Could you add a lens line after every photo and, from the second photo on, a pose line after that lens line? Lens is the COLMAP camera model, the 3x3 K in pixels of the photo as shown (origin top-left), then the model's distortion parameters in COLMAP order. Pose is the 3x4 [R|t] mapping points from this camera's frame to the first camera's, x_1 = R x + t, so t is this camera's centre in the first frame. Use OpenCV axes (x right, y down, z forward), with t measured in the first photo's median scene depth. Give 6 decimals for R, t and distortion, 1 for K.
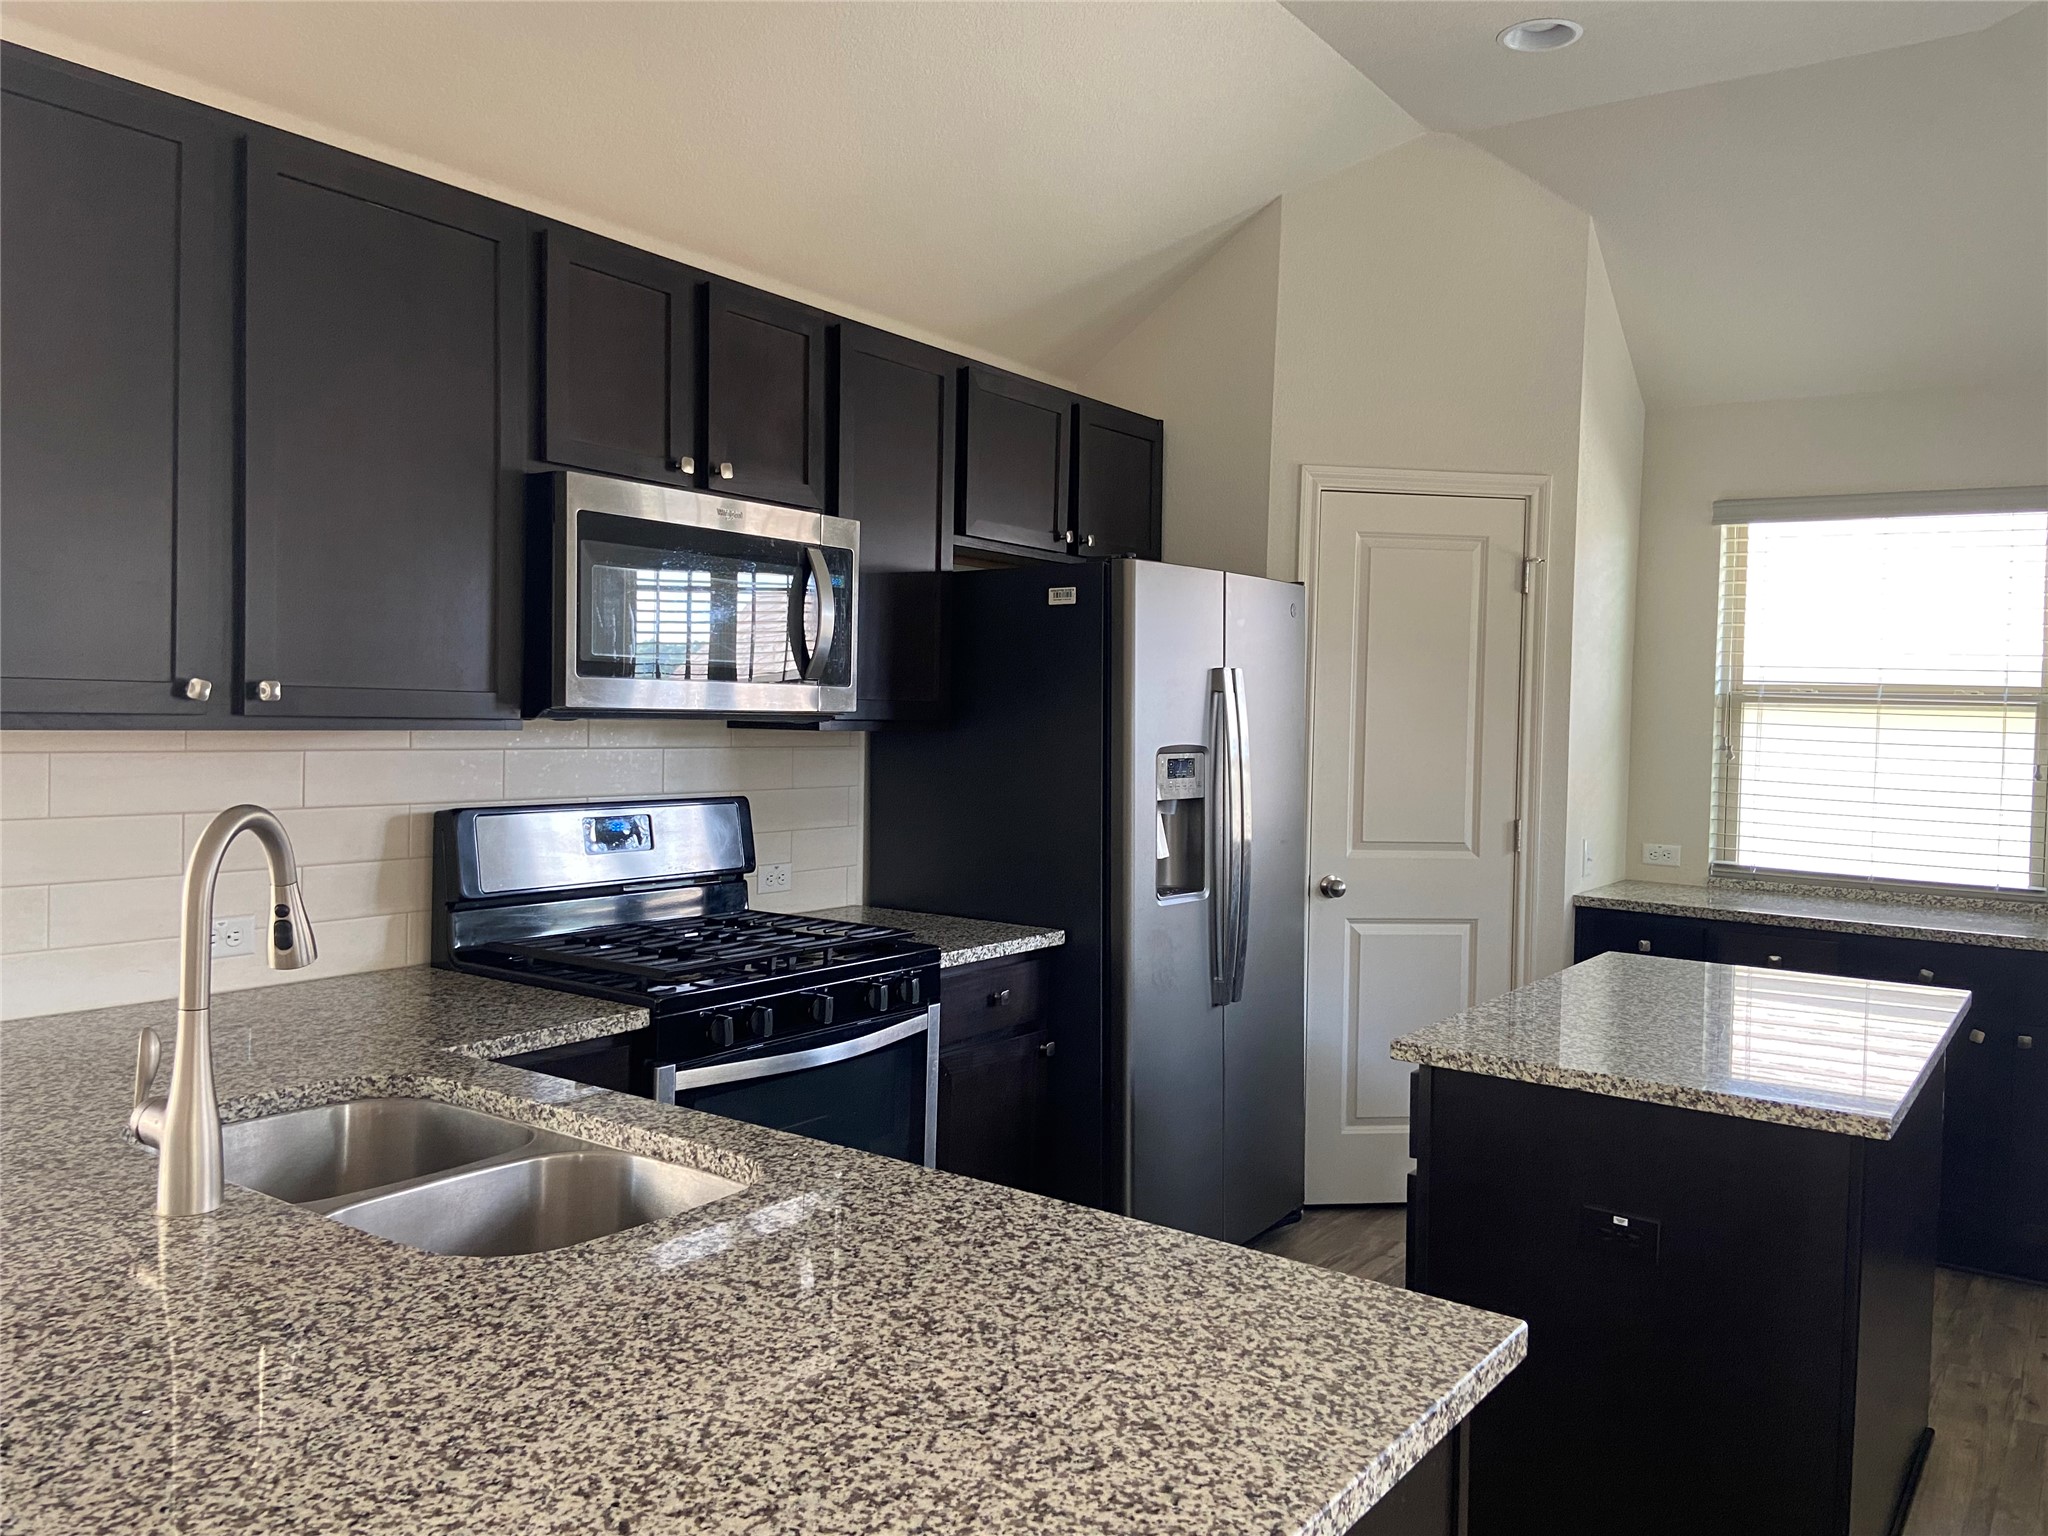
lens RADIAL K [[1589.7, 0, 1023.3], [0, 1589.7, 769.2], [0, 0, 1]] dist [0.076991, -0.013846]
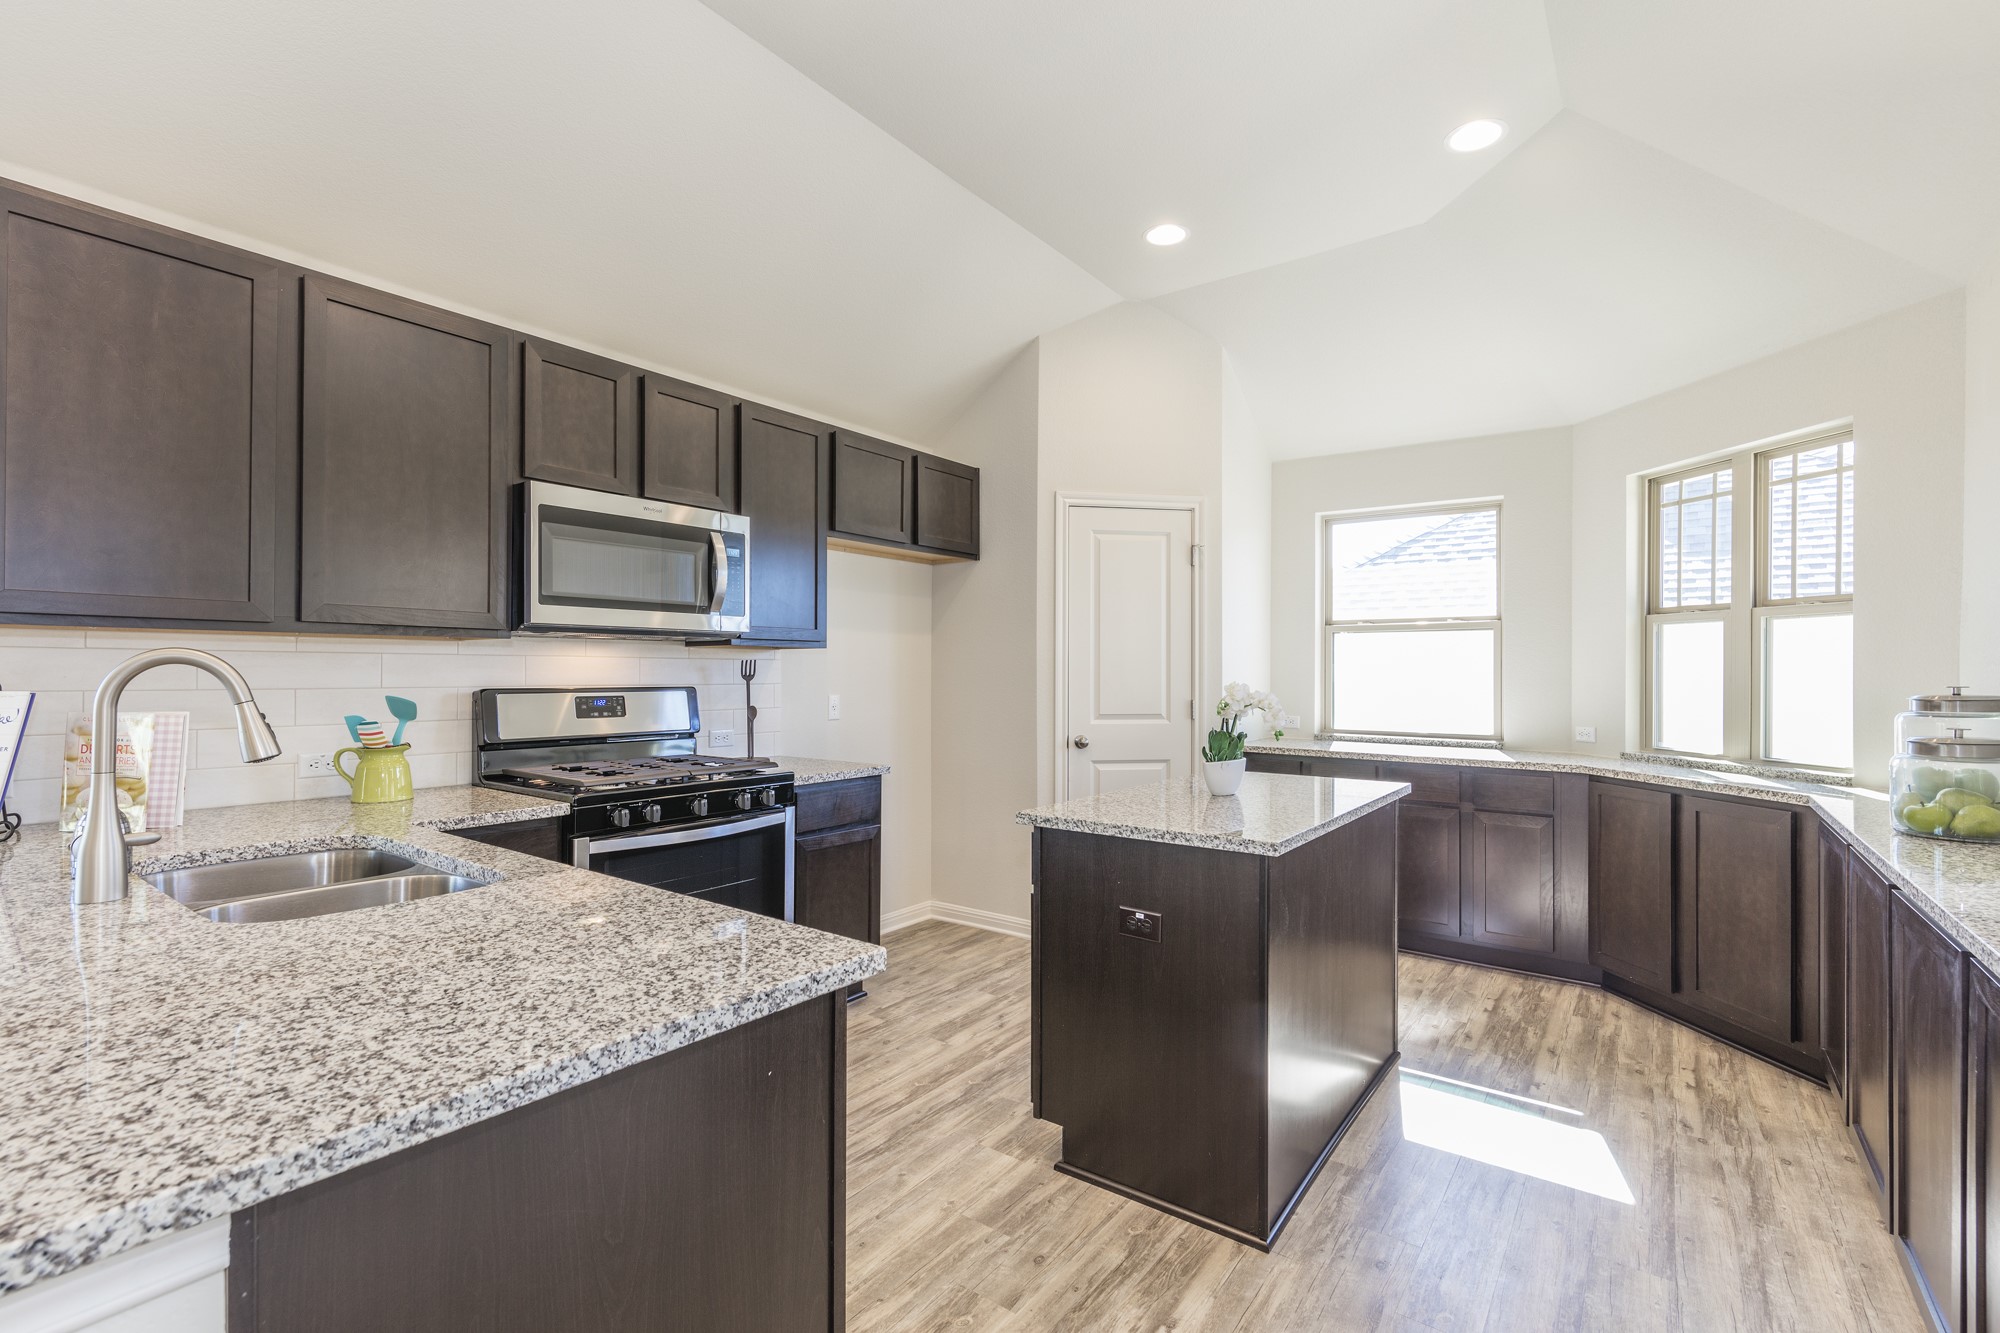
lens RADIAL K [[917.1, 0, 1017.9], [0, 917.1, 666.3], [0, 0, 1]] dist [0.006278, -0.000412]
pose [[0.999644, -0.021121, -0.016275, 0.269125], [0.020338, 0.998695, -0.046853, 0.071333], [0.017244, 0.046505, 0.998769, 0.076285]]
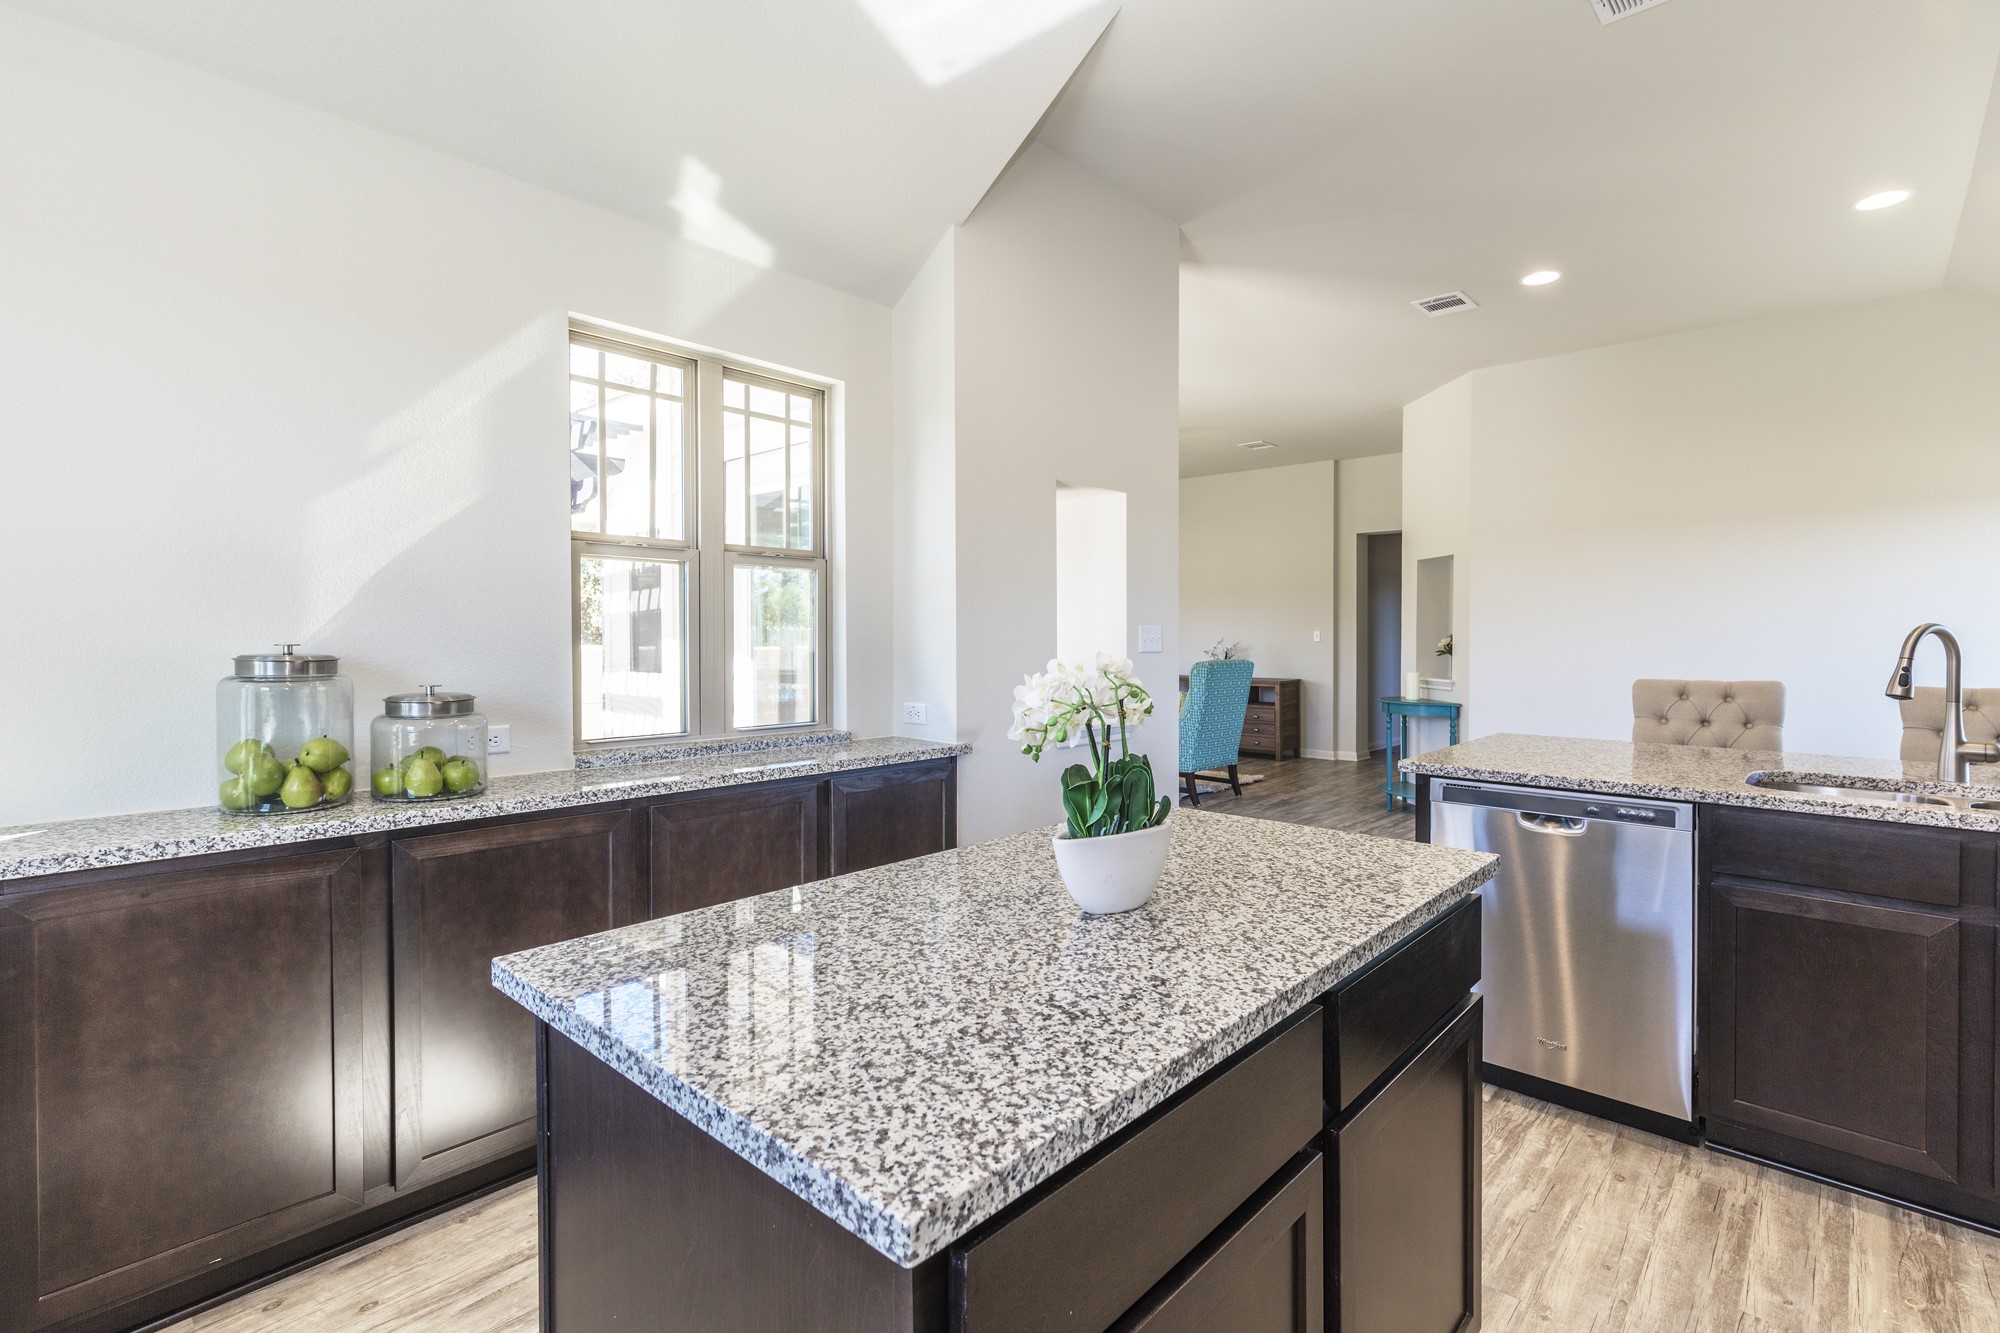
lens RADIAL K [[917.1, 0, 1012.6], [0, 917.1, 650.3], [0, 0, 1]] dist [0.006278, -0.000412]
pose [[-0.992238, -0.028894, 0.120953, 0.501220], [-0.021520, 0.997854, 0.061841, 0.010753], [-0.122480, 0.058758, -0.990730, 1.729055]]
